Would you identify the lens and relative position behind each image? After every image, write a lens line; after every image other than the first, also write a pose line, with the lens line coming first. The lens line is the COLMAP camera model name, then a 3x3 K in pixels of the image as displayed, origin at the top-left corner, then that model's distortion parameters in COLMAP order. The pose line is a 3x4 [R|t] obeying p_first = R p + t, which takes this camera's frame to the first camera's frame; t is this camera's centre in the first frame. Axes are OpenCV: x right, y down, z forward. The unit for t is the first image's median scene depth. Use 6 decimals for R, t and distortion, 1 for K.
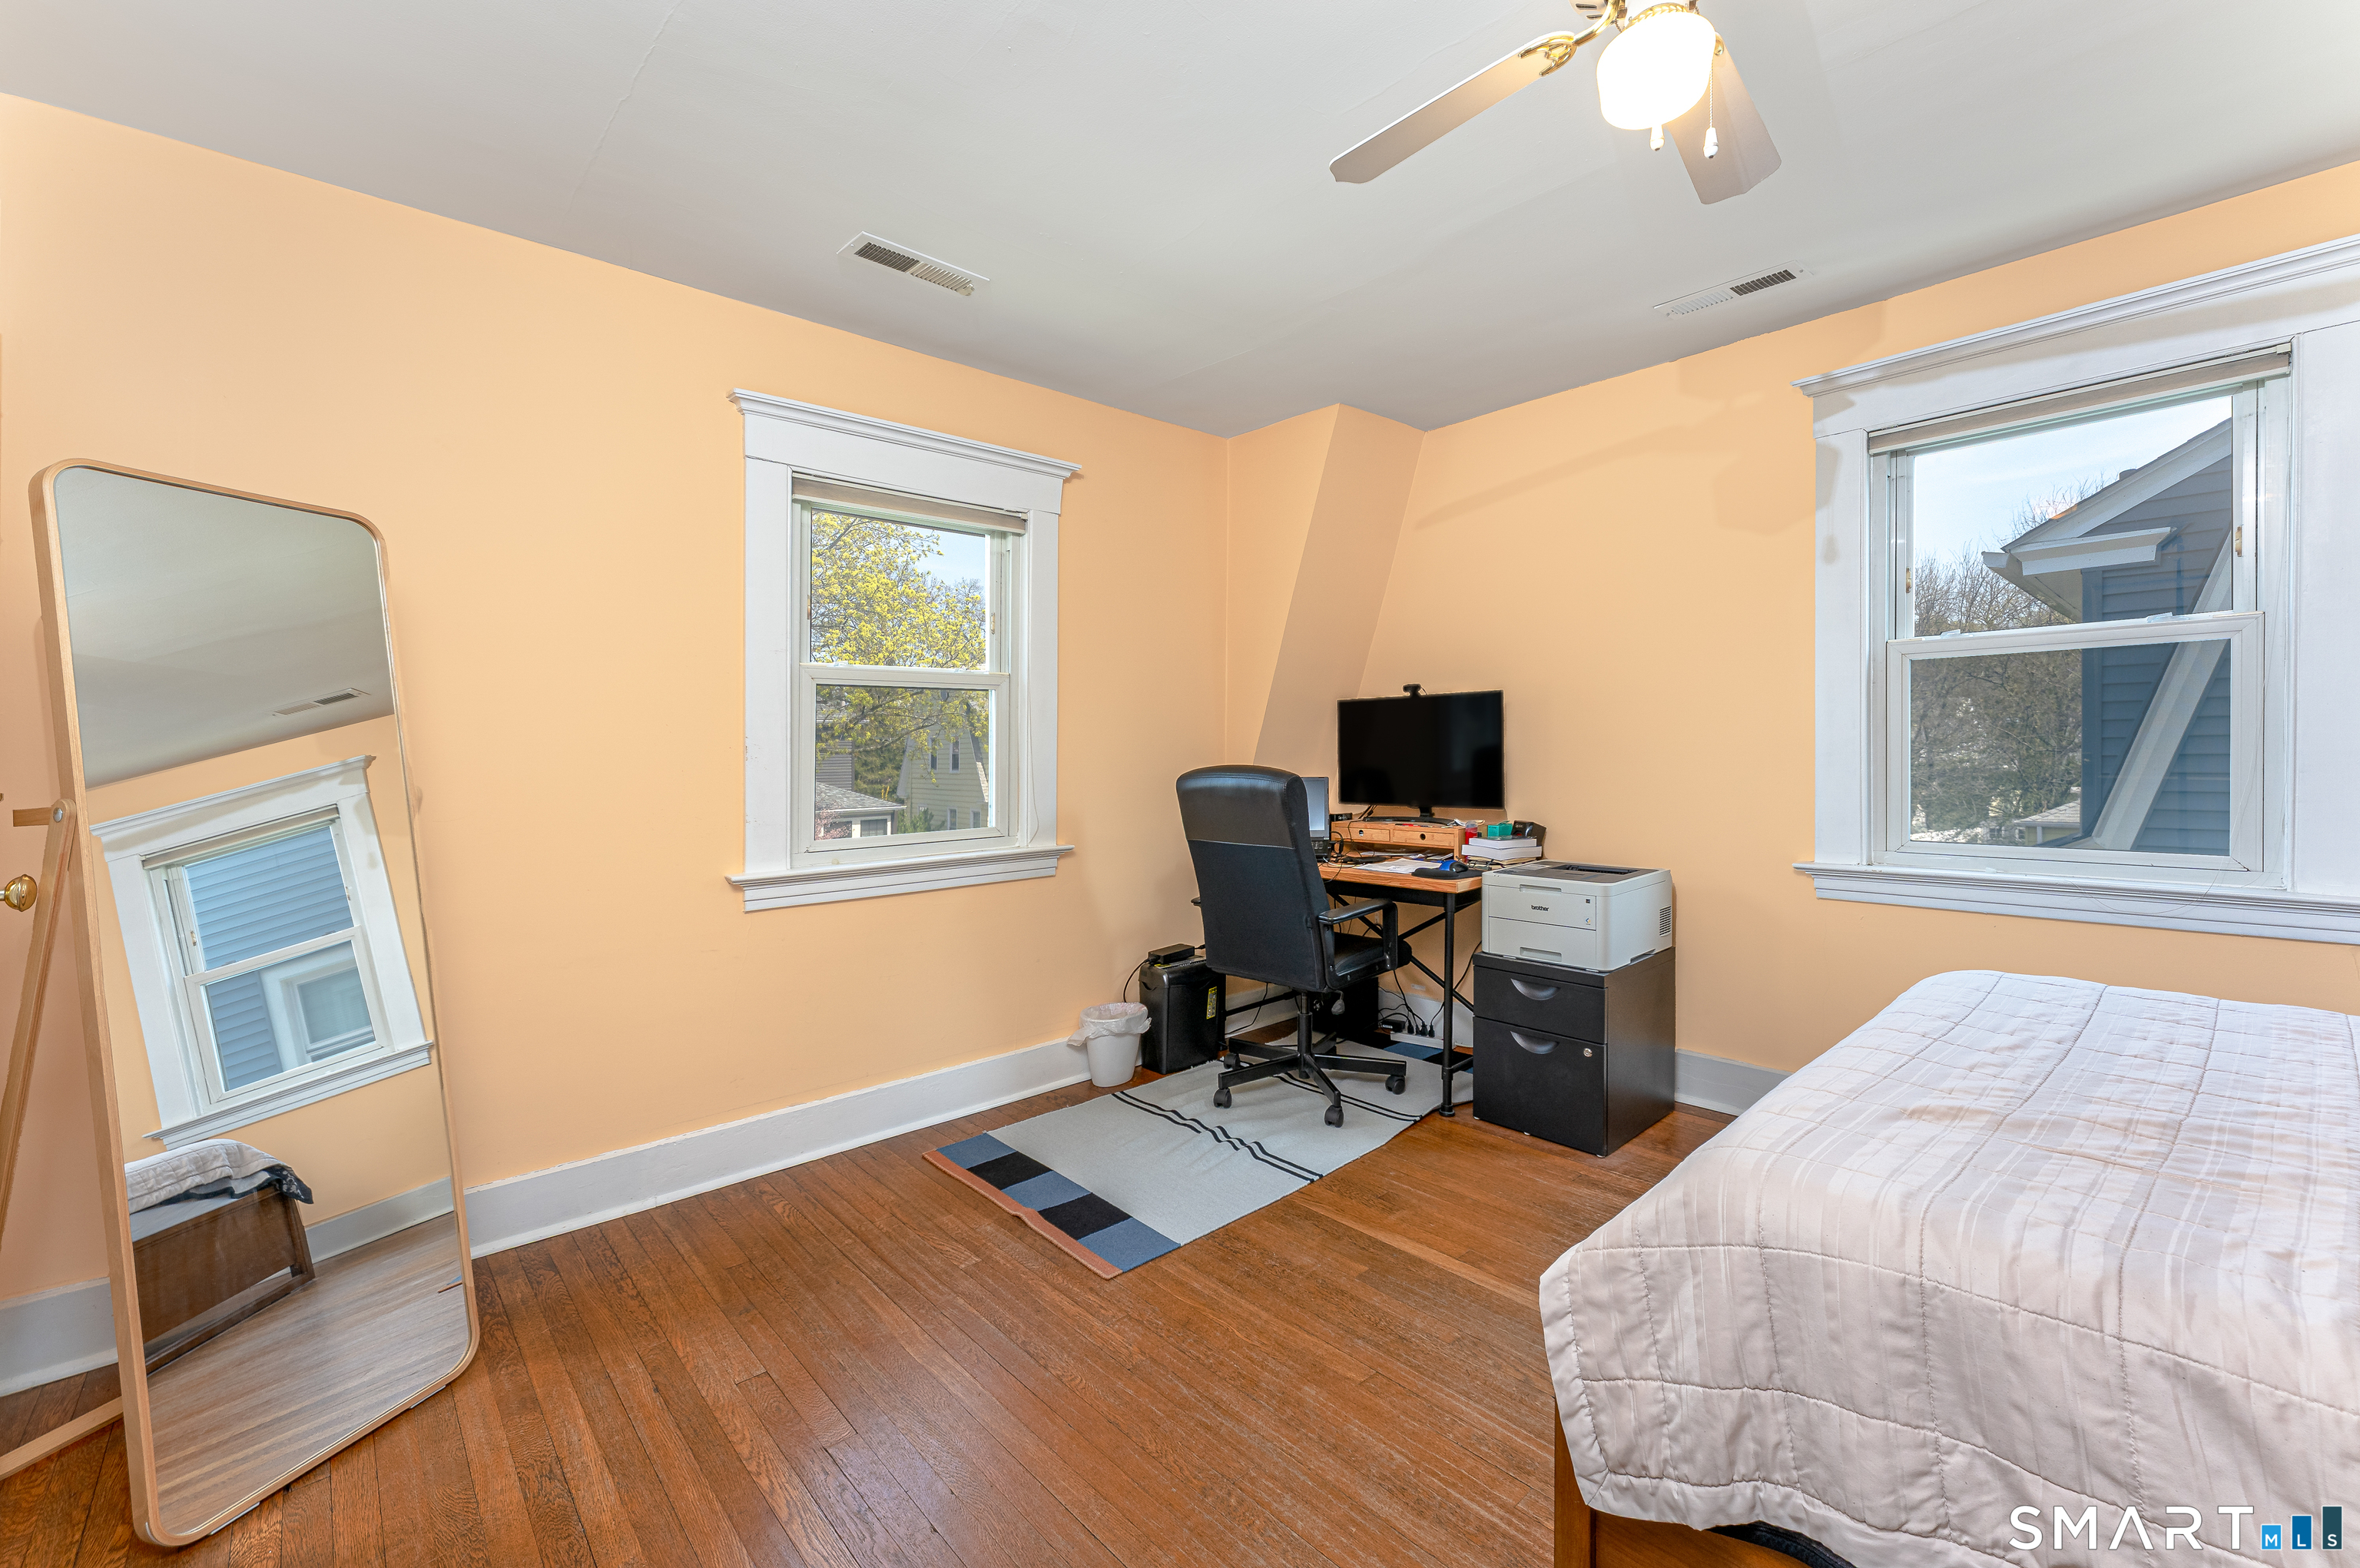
lens RADIAL K [[965.0, 0, 1181.4], [0, 965.0, 766.1], [0, 0, 1]] dist [-0.001593, -0.000313]
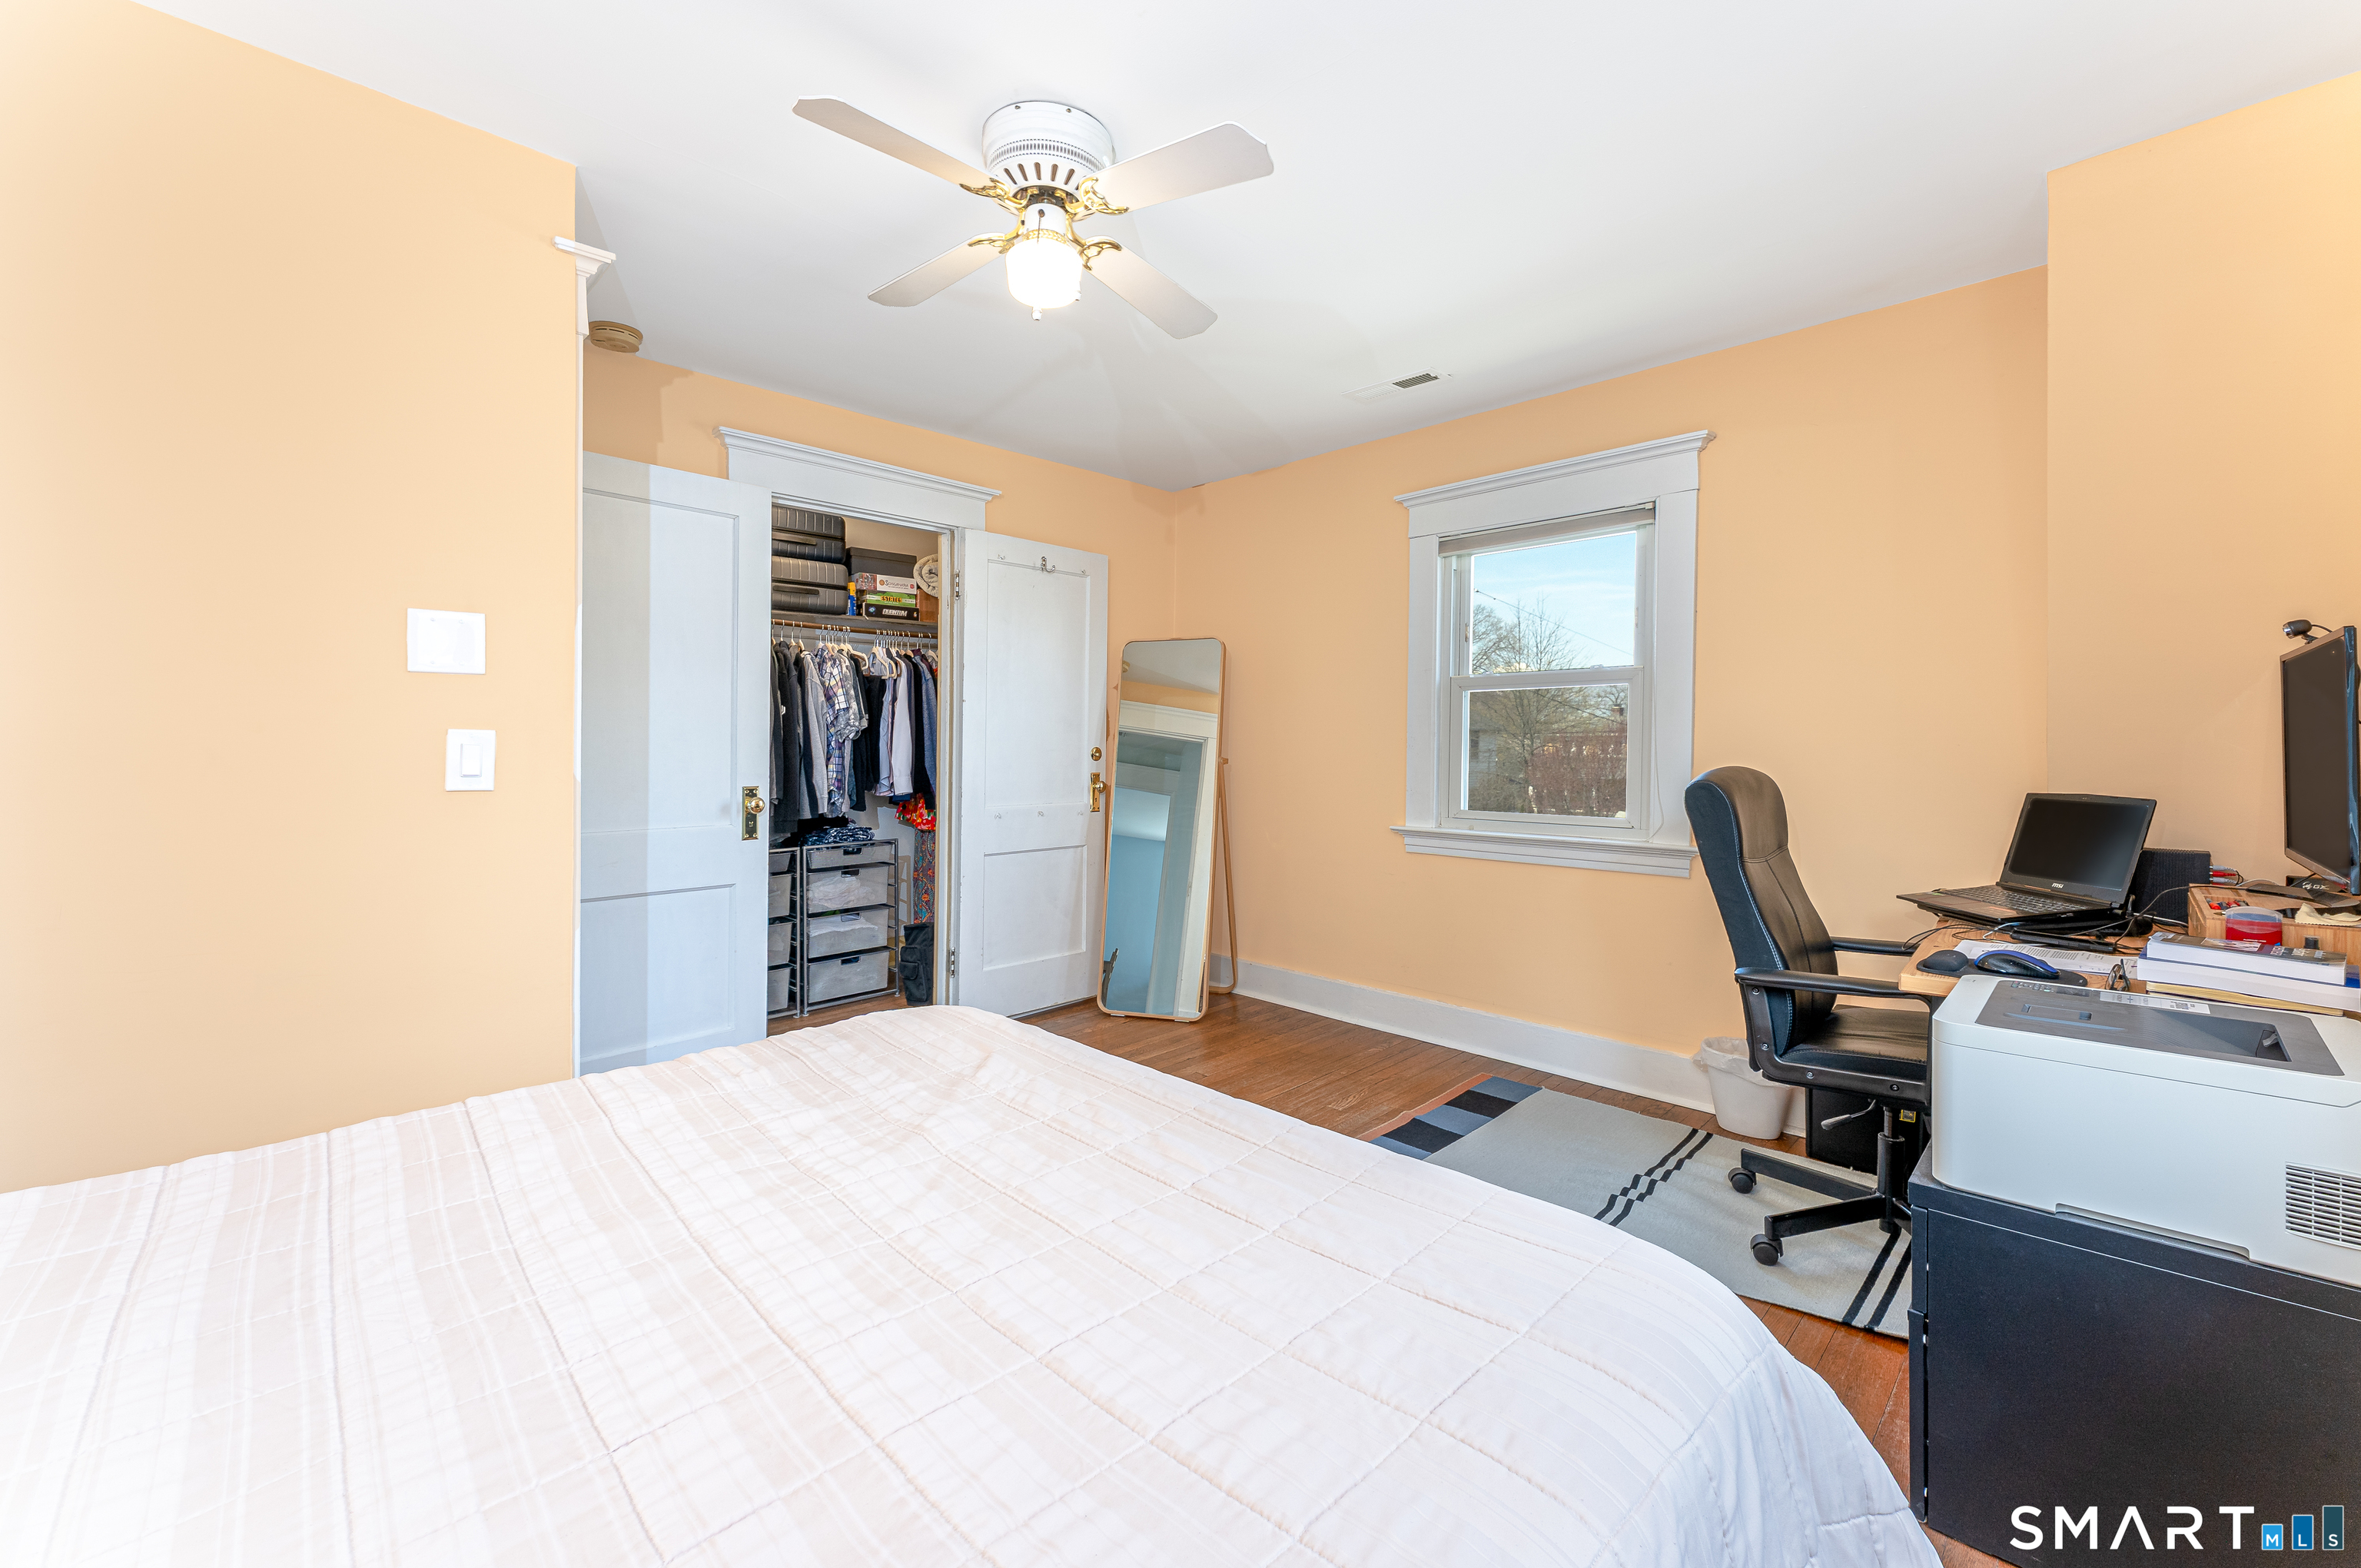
lens RADIAL K [[965.4, 0, 1181.9], [0, 965.4, 766.1], [0, 0, 1]] dist [-0.001593, -0.000313]
pose [[0.055736, 0.036982, -0.997760, 0.997975], [-0.018541, 0.999180, 0.035999, -0.026222], [0.998273, 0.016493, 0.056376, 0.592670]]
